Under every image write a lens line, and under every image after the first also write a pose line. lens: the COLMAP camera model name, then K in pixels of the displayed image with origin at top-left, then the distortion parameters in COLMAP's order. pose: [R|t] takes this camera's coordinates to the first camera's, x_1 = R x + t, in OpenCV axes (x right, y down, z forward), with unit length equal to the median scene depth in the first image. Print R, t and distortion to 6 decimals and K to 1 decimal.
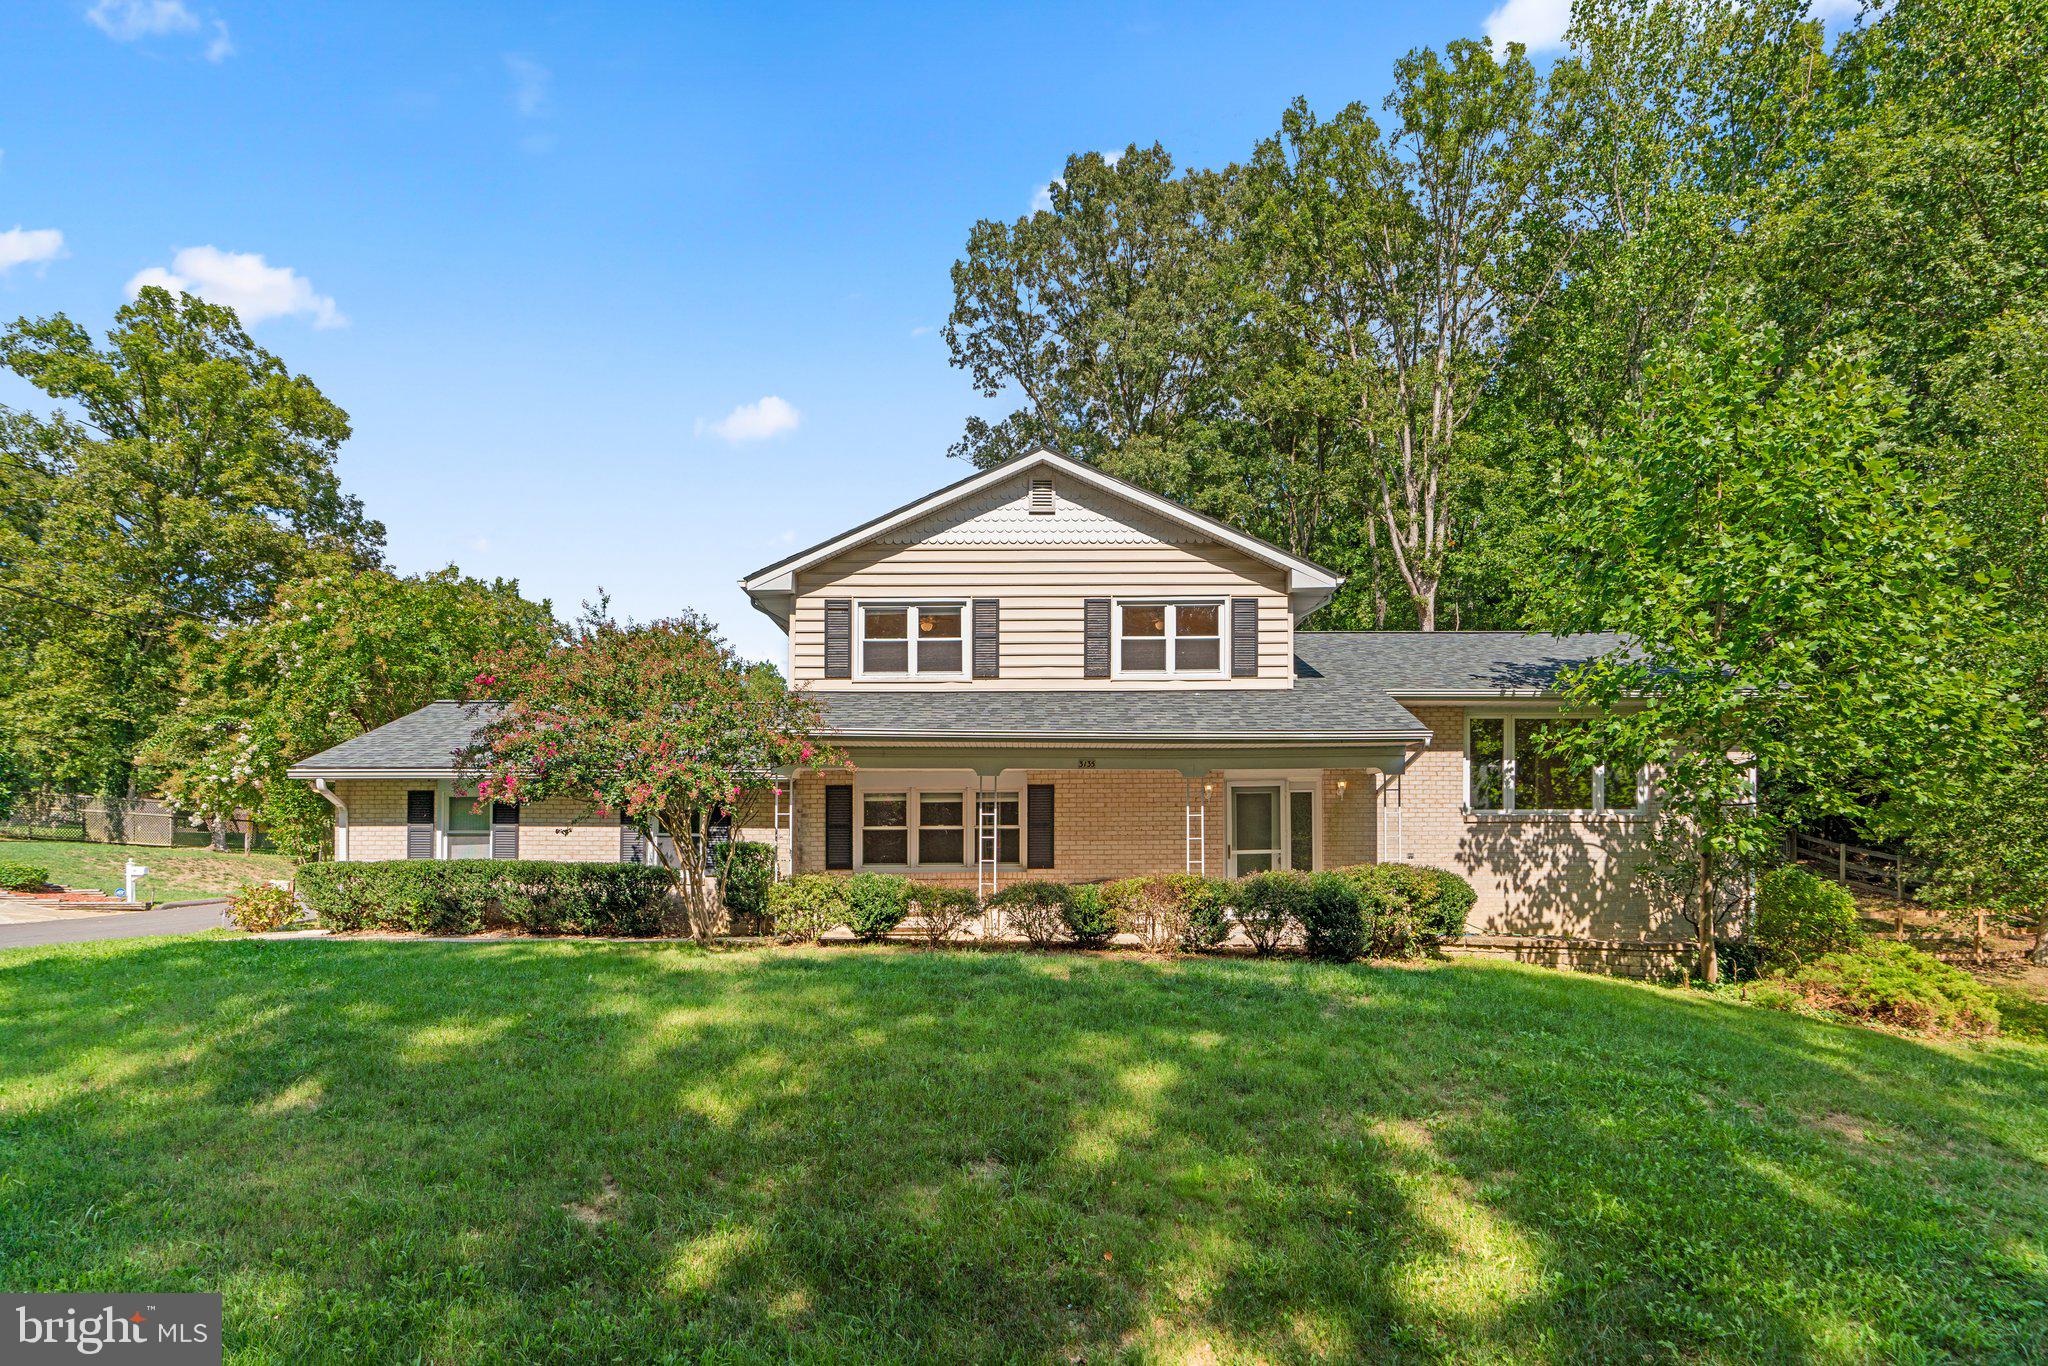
lens RADIAL K [[905.8, 0, 1041.4], [0, 905.8, 724.1], [0, 0, 1]] dist [-0.003548, 0.001783]
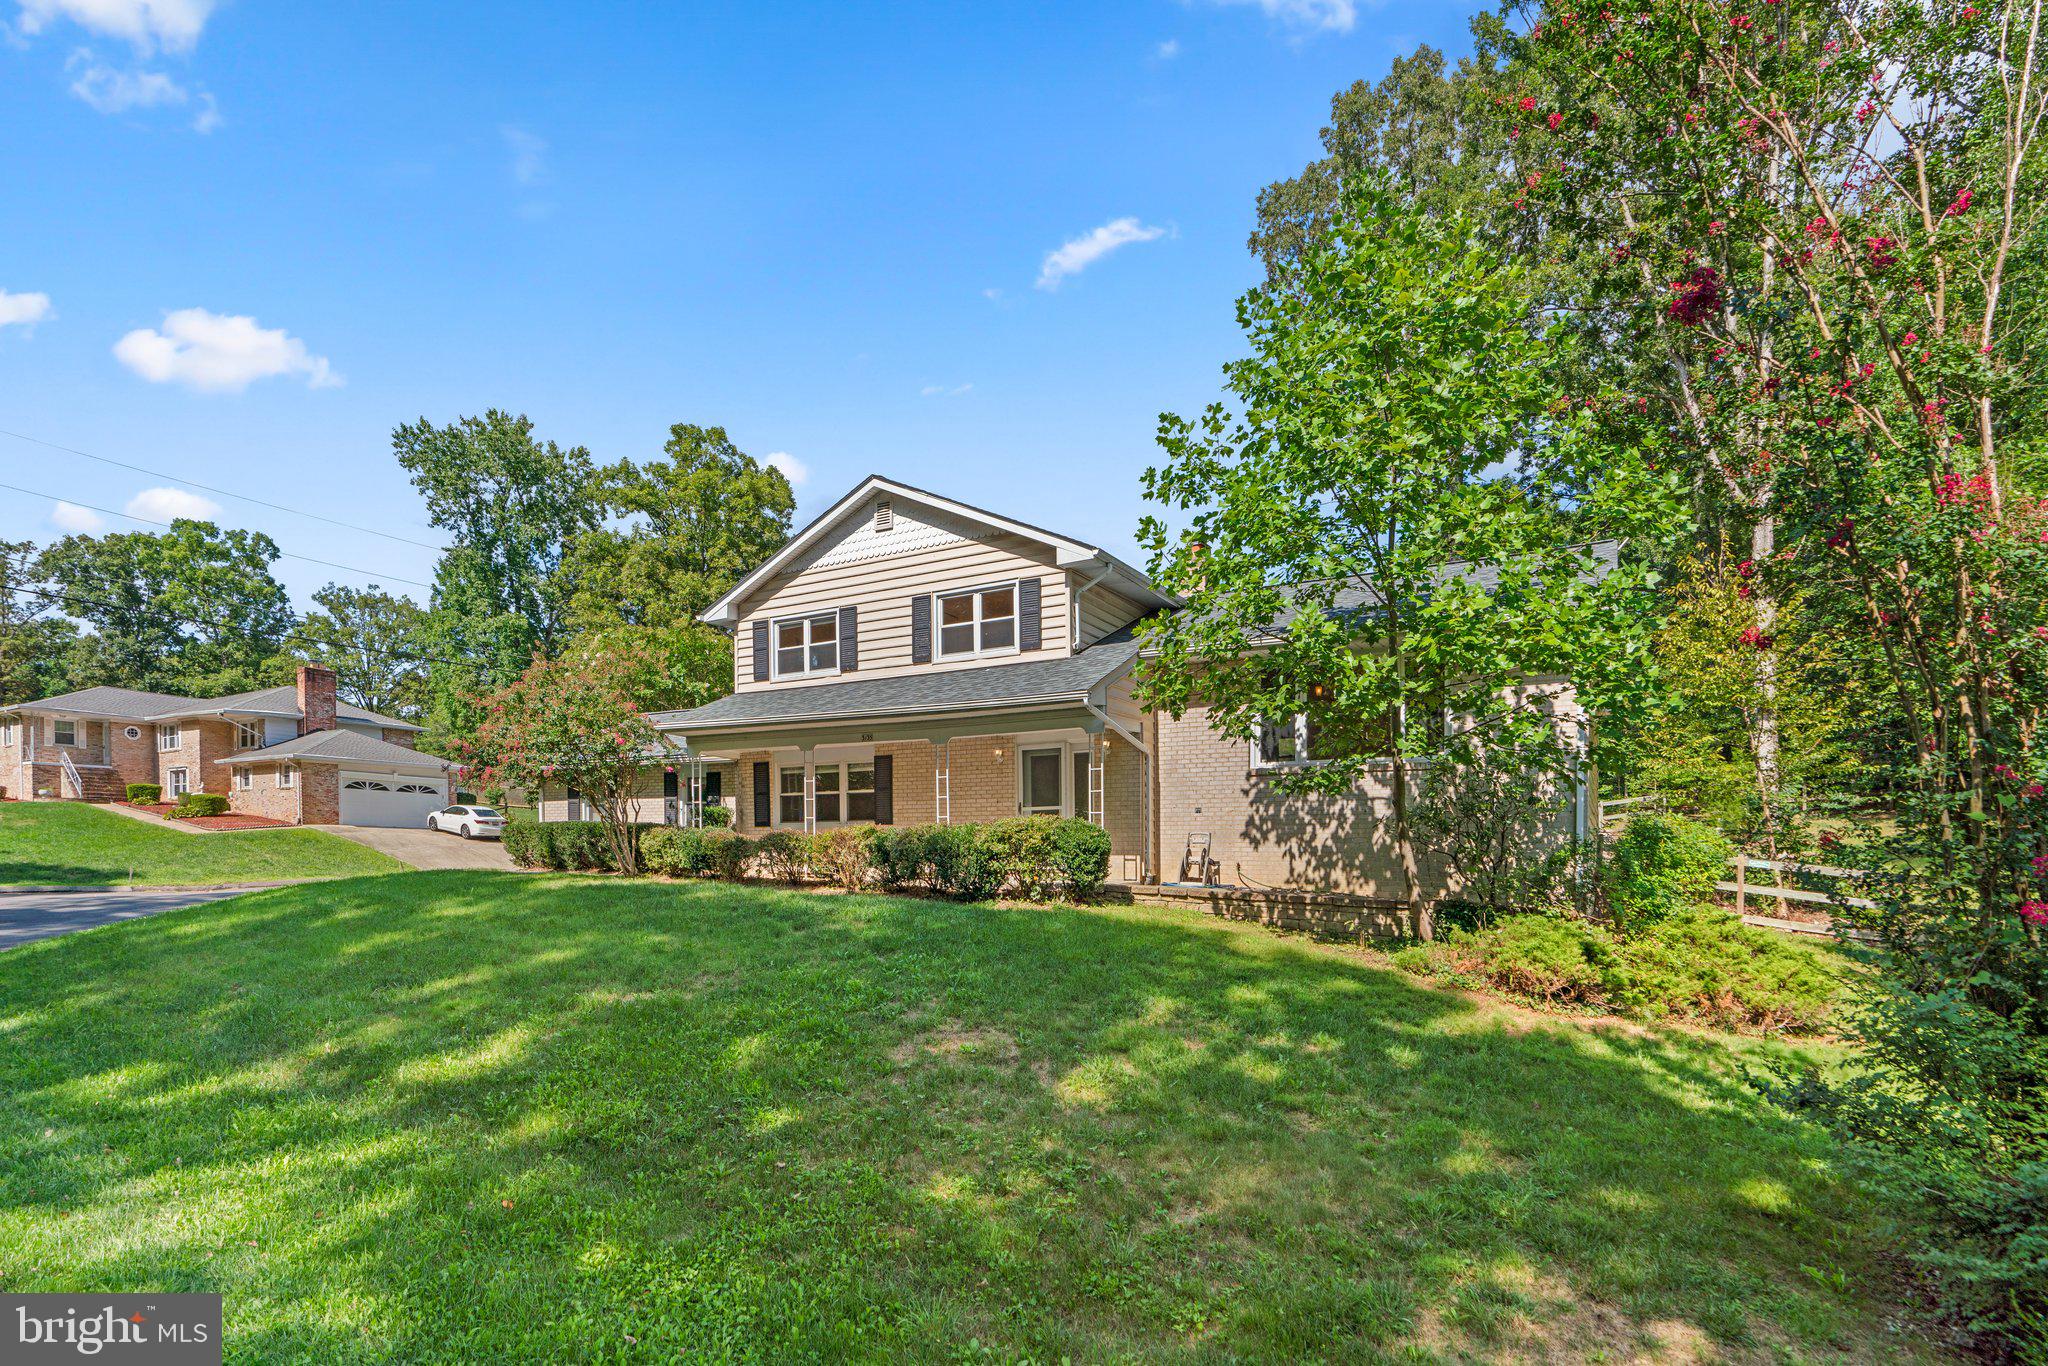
lens RADIAL K [[905.8, 0, 1037.5], [0, 905.8, 682.9], [0, 0, 1]] dist [-0.003548, 0.001783]
pose [[0.874086, -0.076053, -0.479781, 0.749171], [0.064512, 0.997094, -0.040525, 0.031588], [0.481468, 0.004471, 0.876452, 0.043761]]
